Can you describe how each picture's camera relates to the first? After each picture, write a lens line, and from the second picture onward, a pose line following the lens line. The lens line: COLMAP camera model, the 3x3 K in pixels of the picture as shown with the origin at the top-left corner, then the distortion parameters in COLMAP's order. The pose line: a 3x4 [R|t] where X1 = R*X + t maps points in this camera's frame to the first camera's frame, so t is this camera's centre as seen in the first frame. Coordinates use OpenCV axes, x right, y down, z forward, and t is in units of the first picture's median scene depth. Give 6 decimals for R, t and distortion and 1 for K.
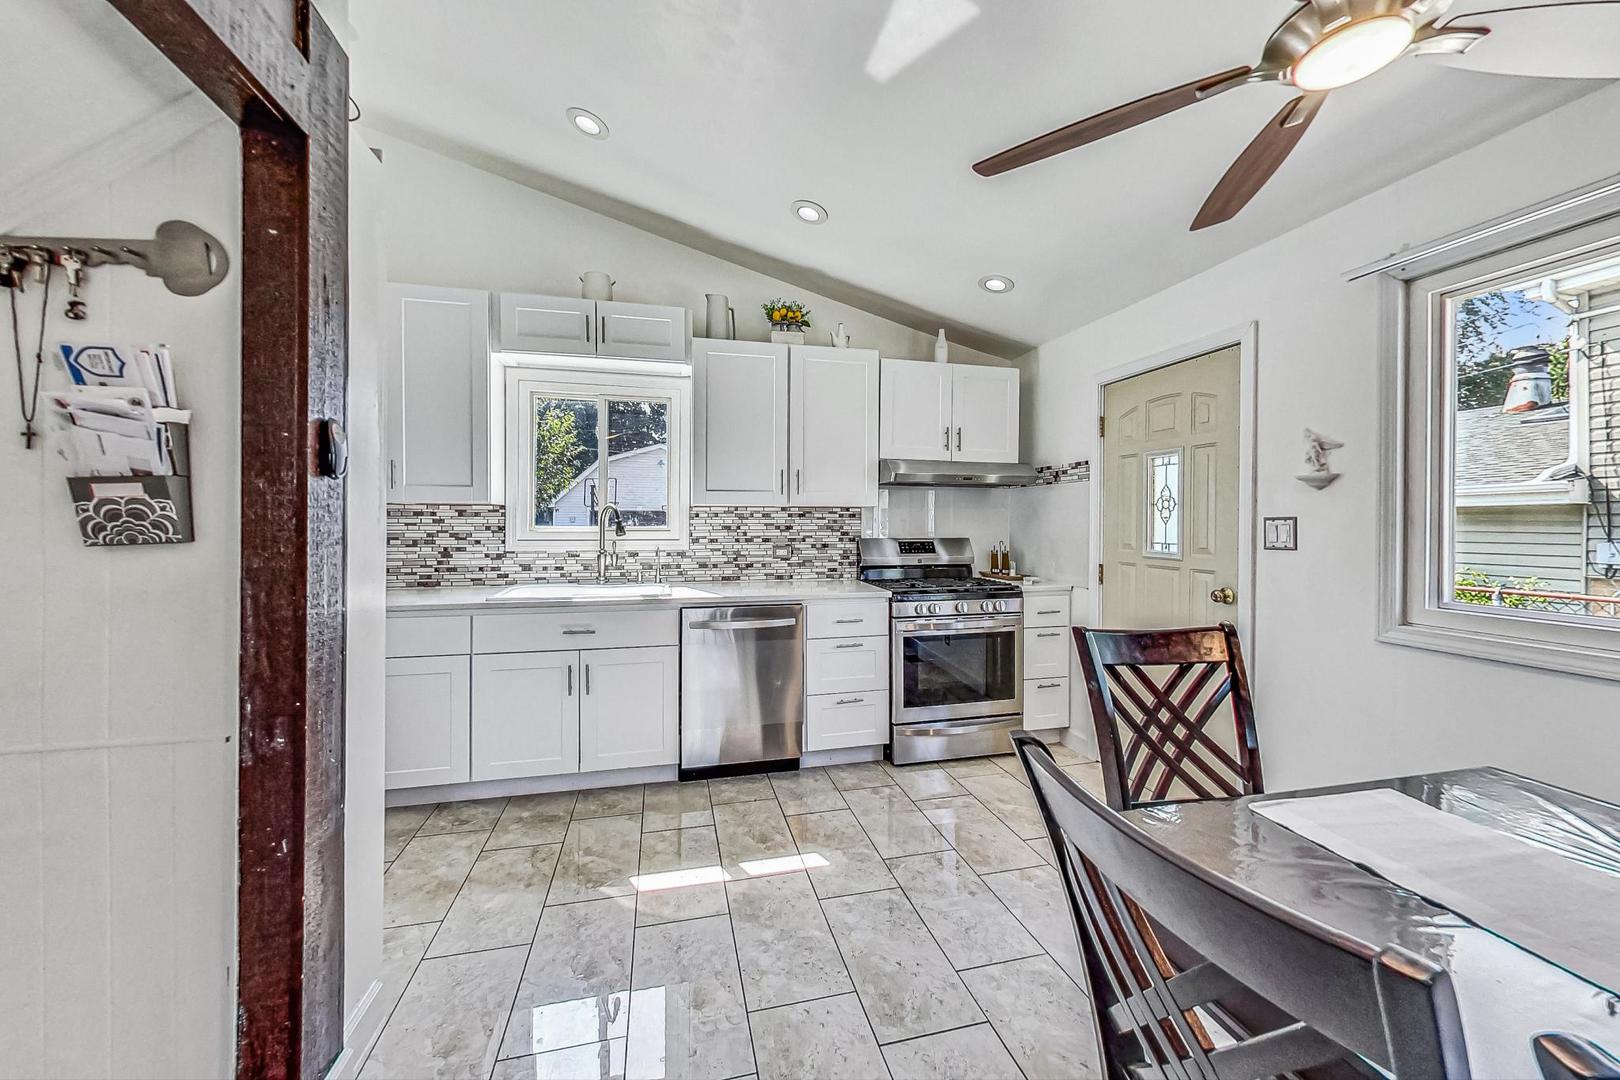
lens RADIAL K [[602.5, 0, 812.1], [0, 602.5, 527.7], [0, 0, 1]] dist [-0.001722, -0.000028]
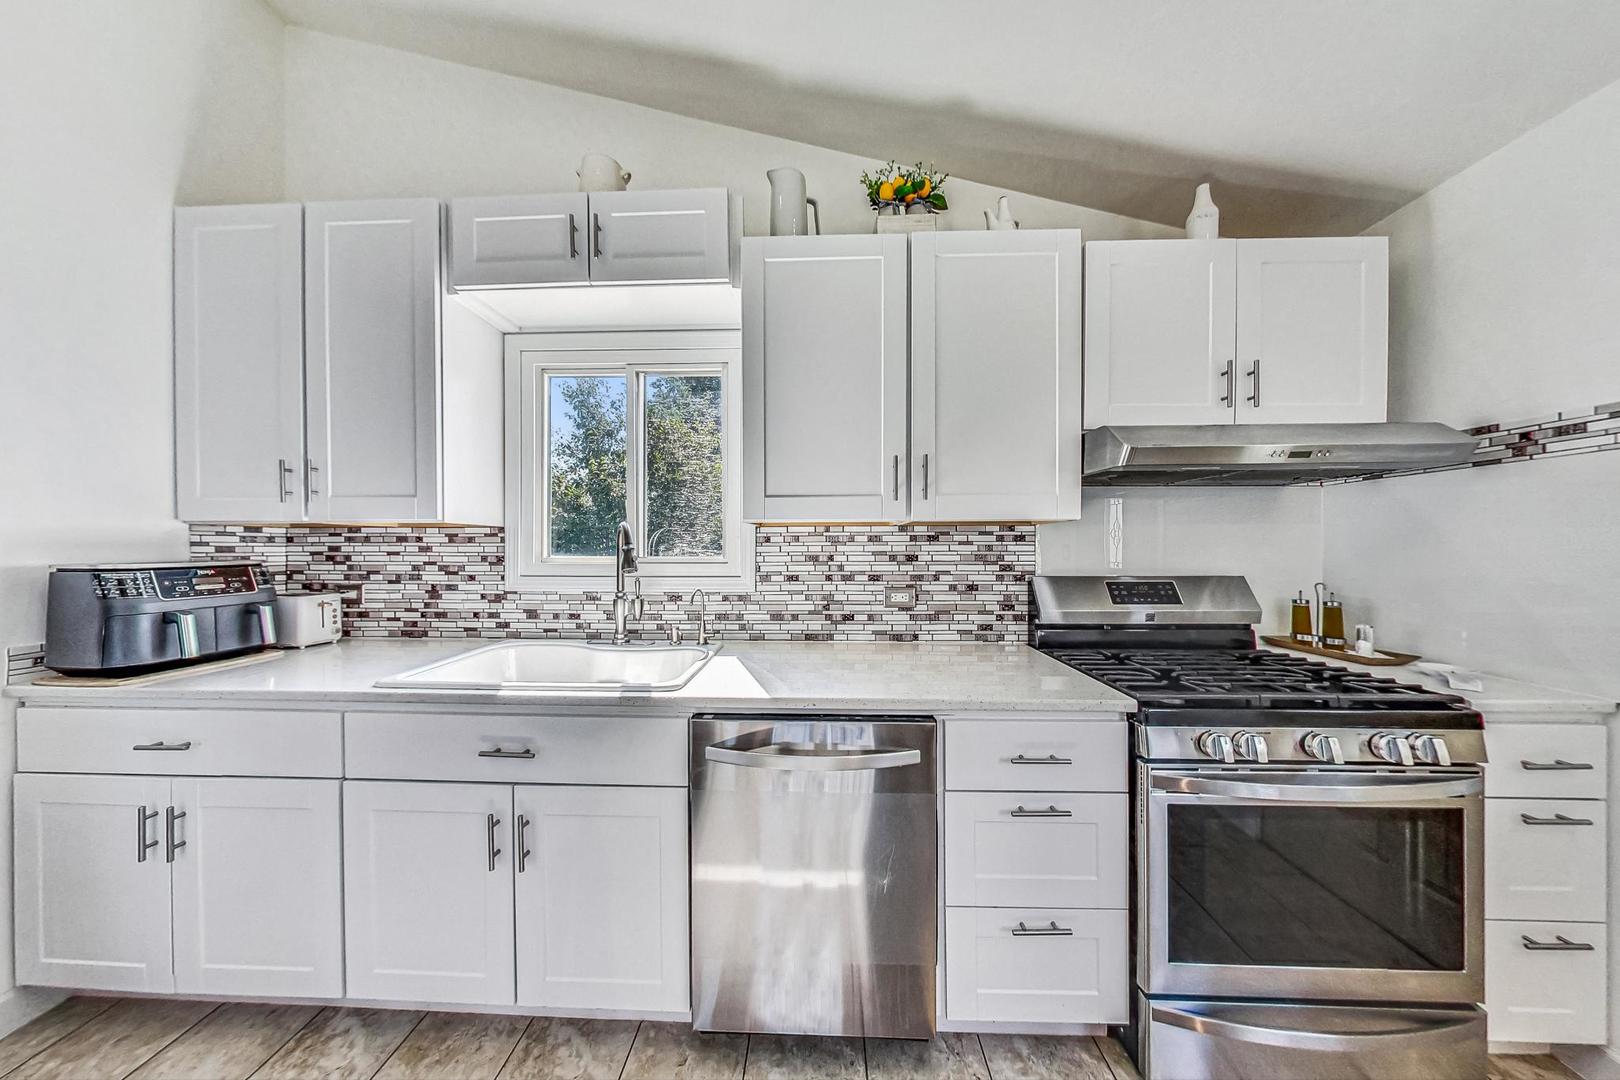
lens RADIAL K [[461.5, 0, 811.2], [0, 461.5, 548.5], [0, 0, 1]] dist [-0.005931, -0.000034]
pose [[0.962498, -0.003004, -0.271272, -0.009526], [0.000887, 0.999968, -0.007927, -0.006551], [0.271287, 0.007389, 0.962470, 0.544757]]
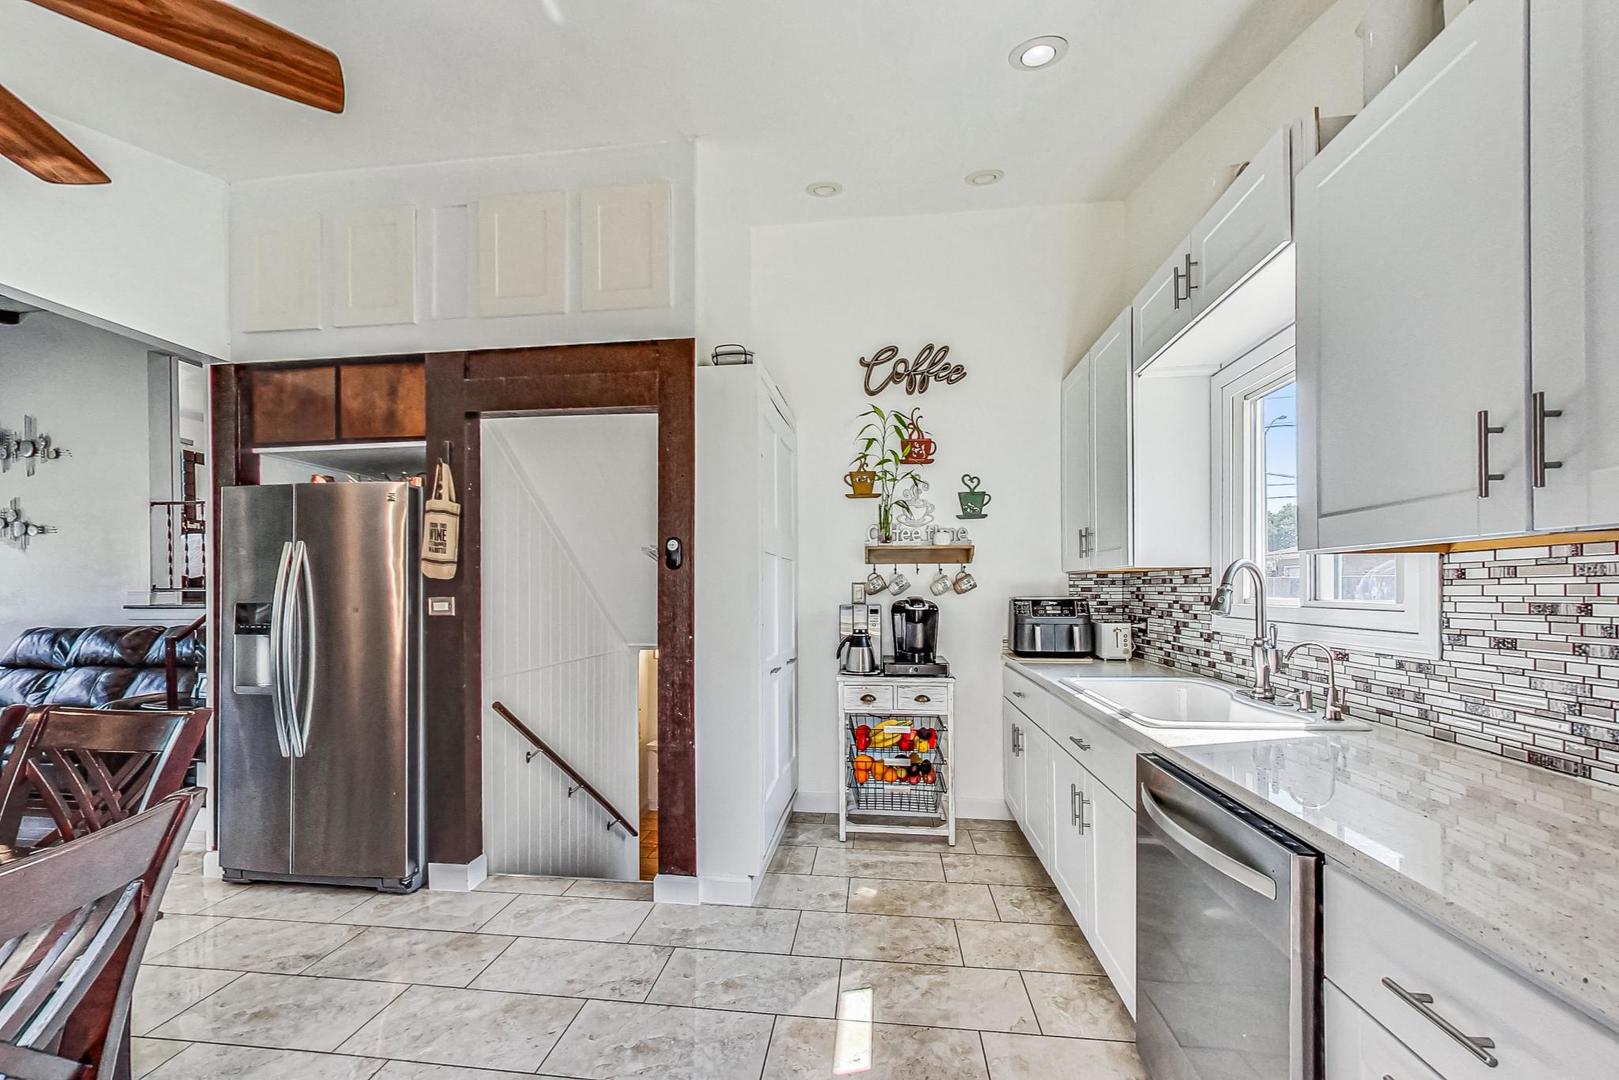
lens RADIAL K [[602.1, 0, 810.5], [0, 602.1, 590.7], [0, 0, 1]] dist [-0.001722, -0.000028]
pose [[-0.352020, 0.000583, -0.935992, 0.322885], [-0.008203, 0.999959, 0.003708, -0.007868], [0.935957, 0.008983, -0.352001, 0.764481]]
